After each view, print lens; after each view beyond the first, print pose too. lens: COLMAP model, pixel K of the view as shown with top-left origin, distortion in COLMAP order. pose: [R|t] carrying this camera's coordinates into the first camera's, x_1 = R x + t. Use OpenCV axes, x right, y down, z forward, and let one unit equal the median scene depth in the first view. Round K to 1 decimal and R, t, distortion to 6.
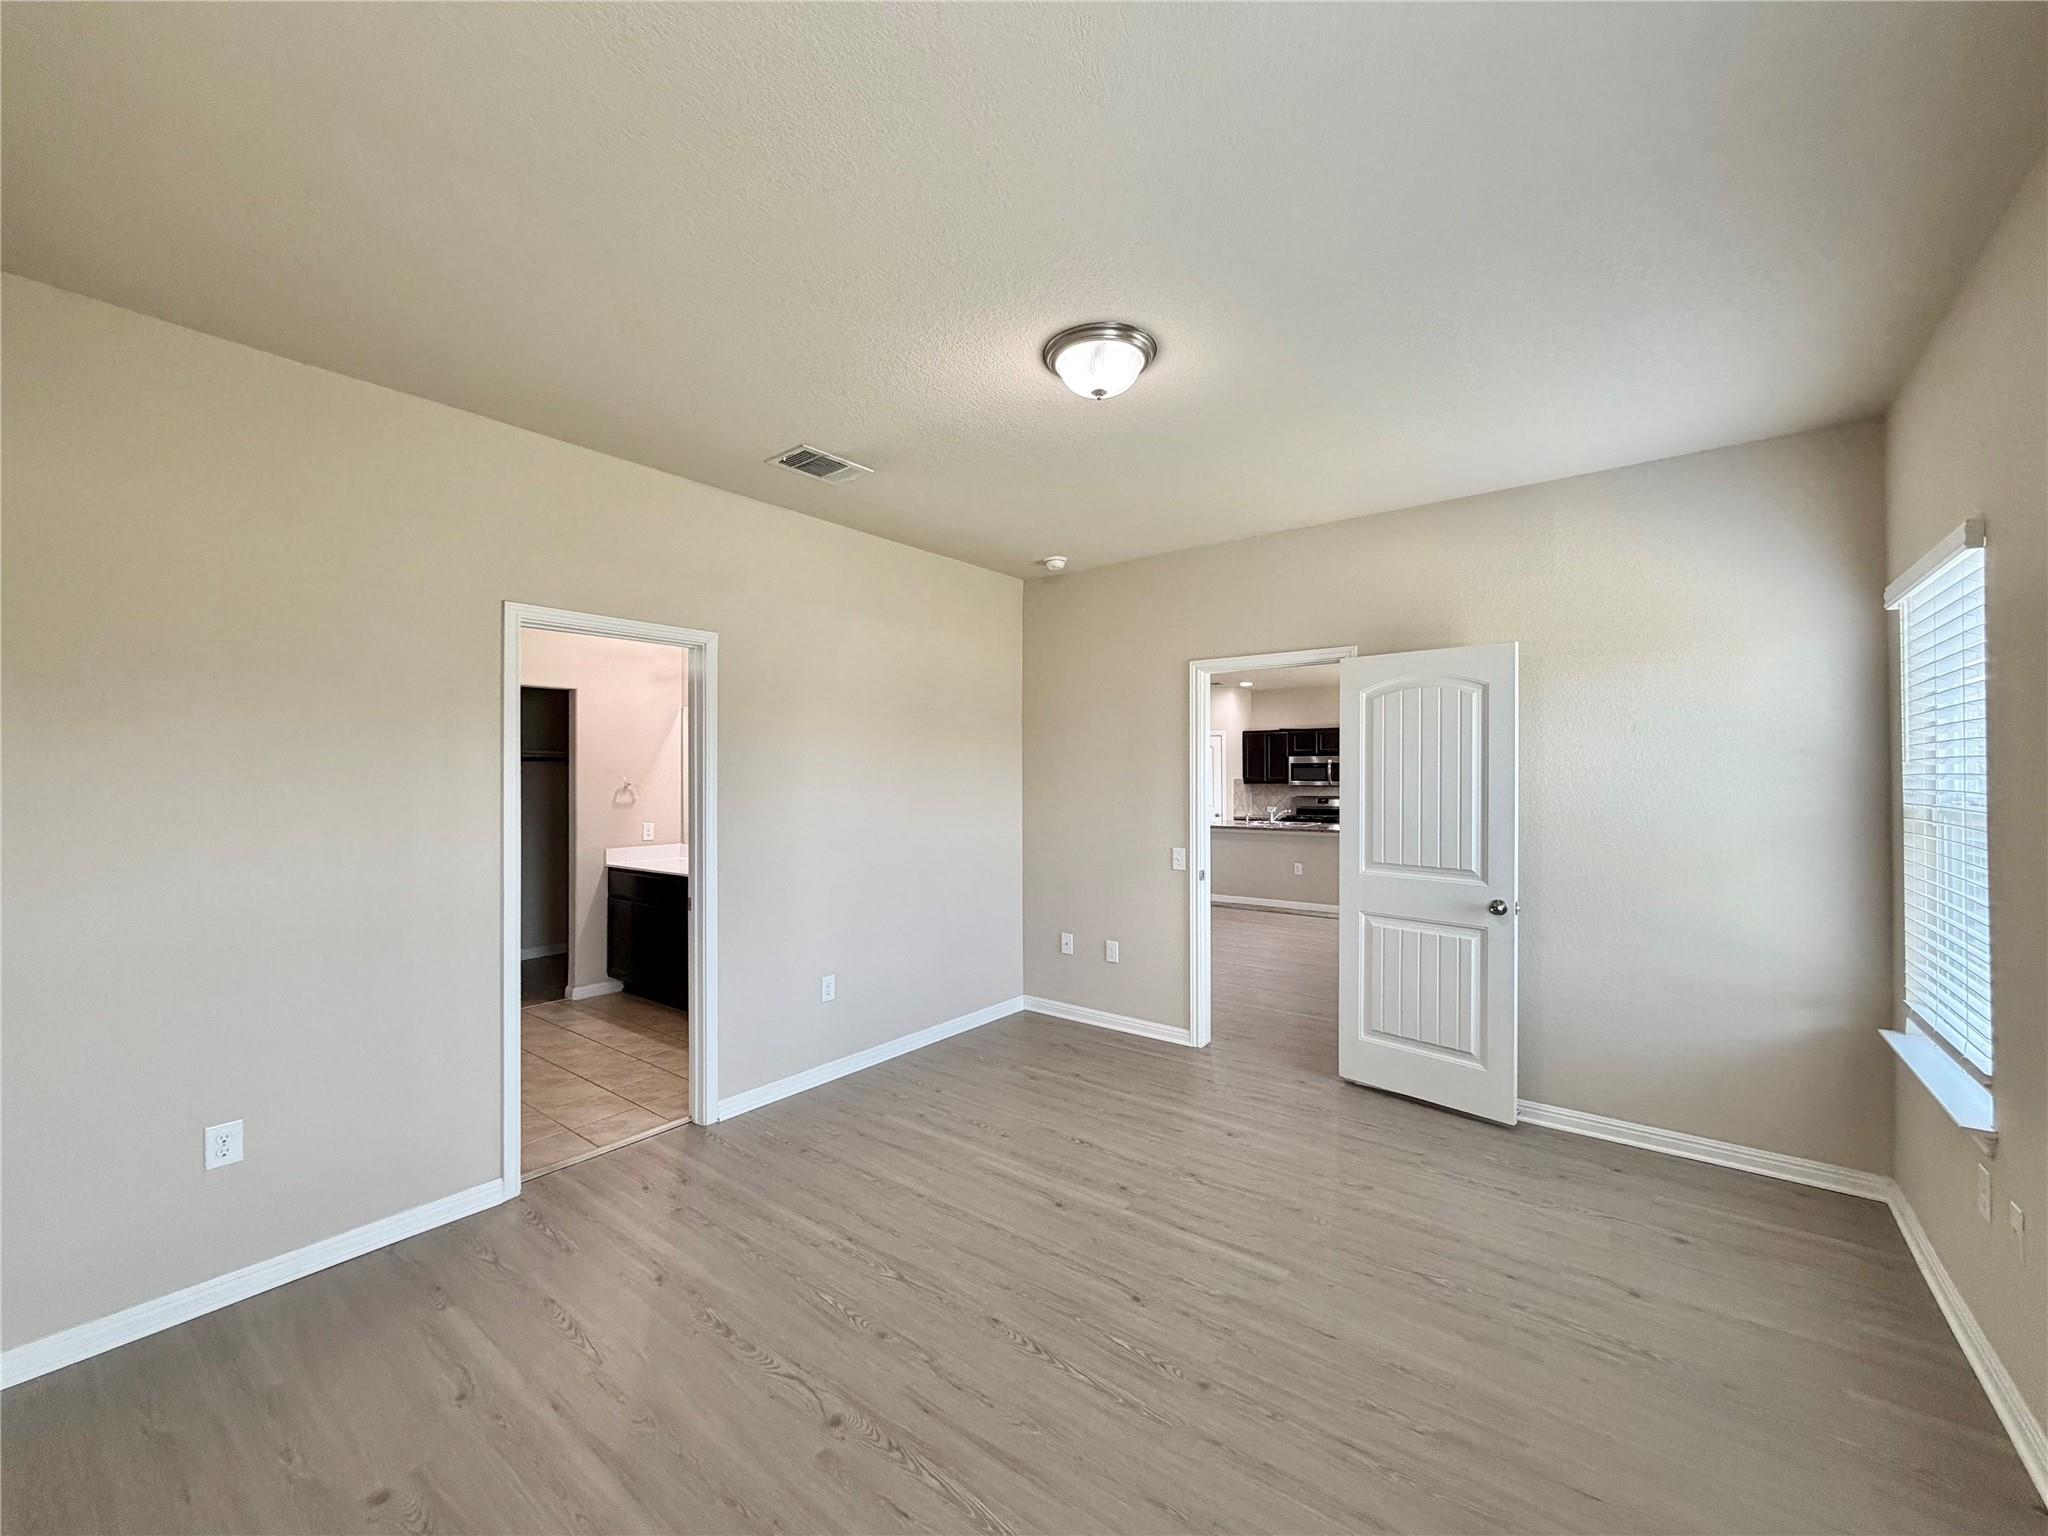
lens RADIAL K [[834.4, 0, 1019.9], [0, 834.4, 775.8], [0, 0, 1]] dist [-0.000171, 0.000846]
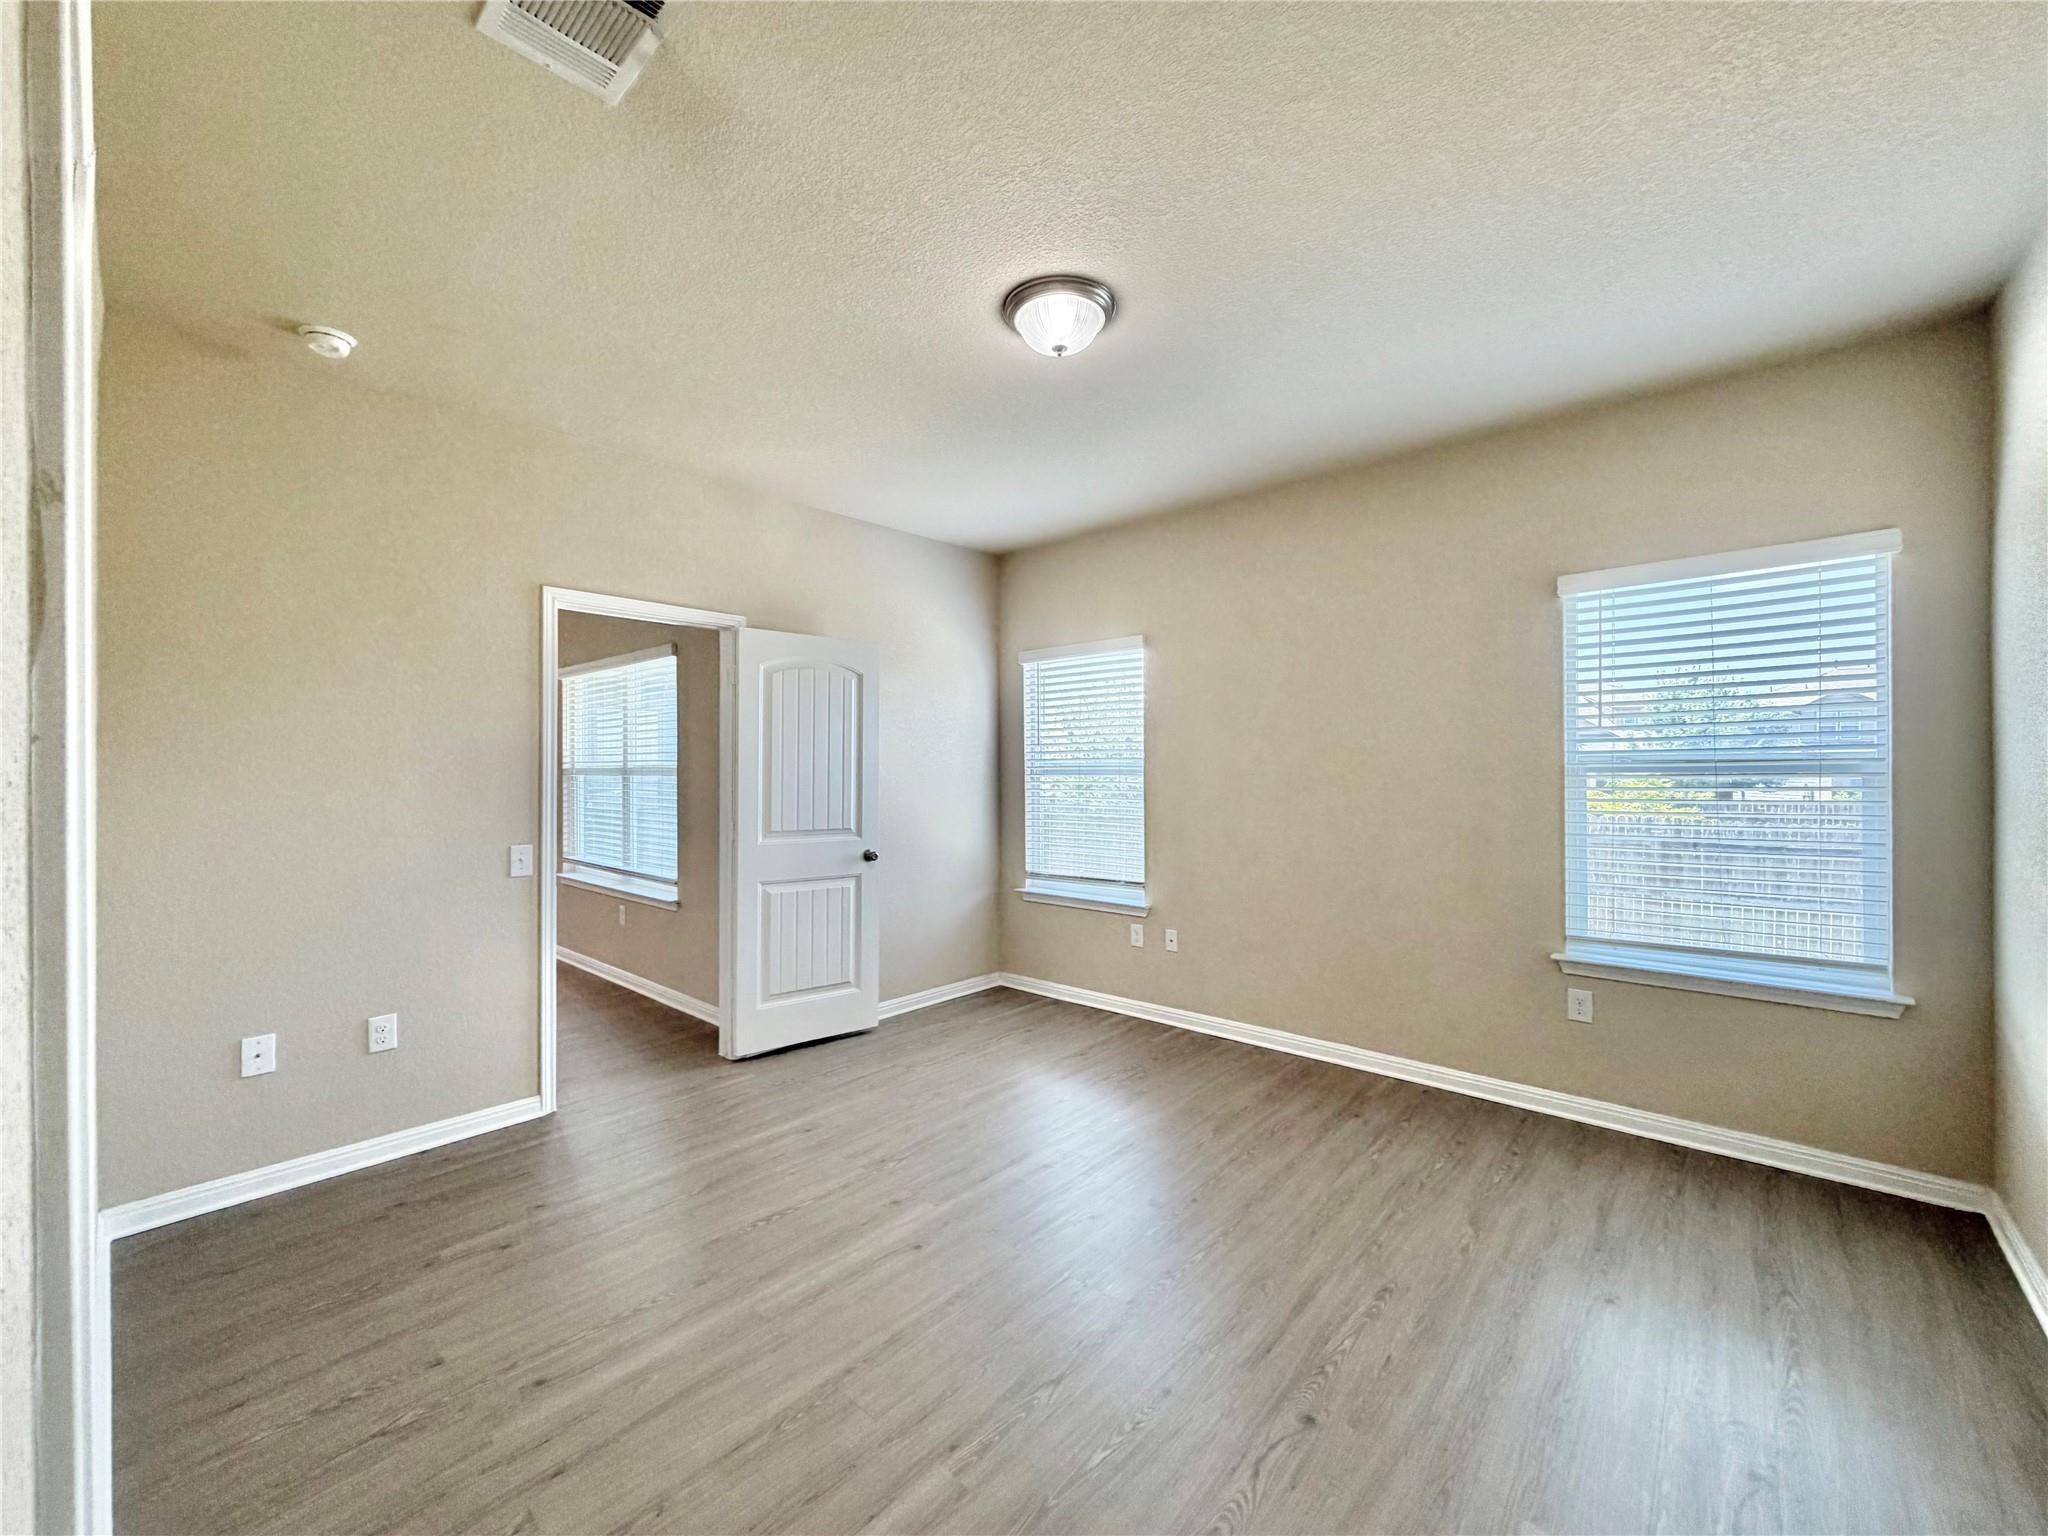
lens RADIAL K [[834.4, 0, 1013.0], [0, 834.4, 769.0], [0, 0, 1]] dist [-0.000171, 0.000846]
pose [[0.048167, 0.004378, 0.998830, -0.643208], [0.003853, 0.999982, -0.004569, 0.035125], [-0.998832, 0.004068, 0.048149, 0.711151]]
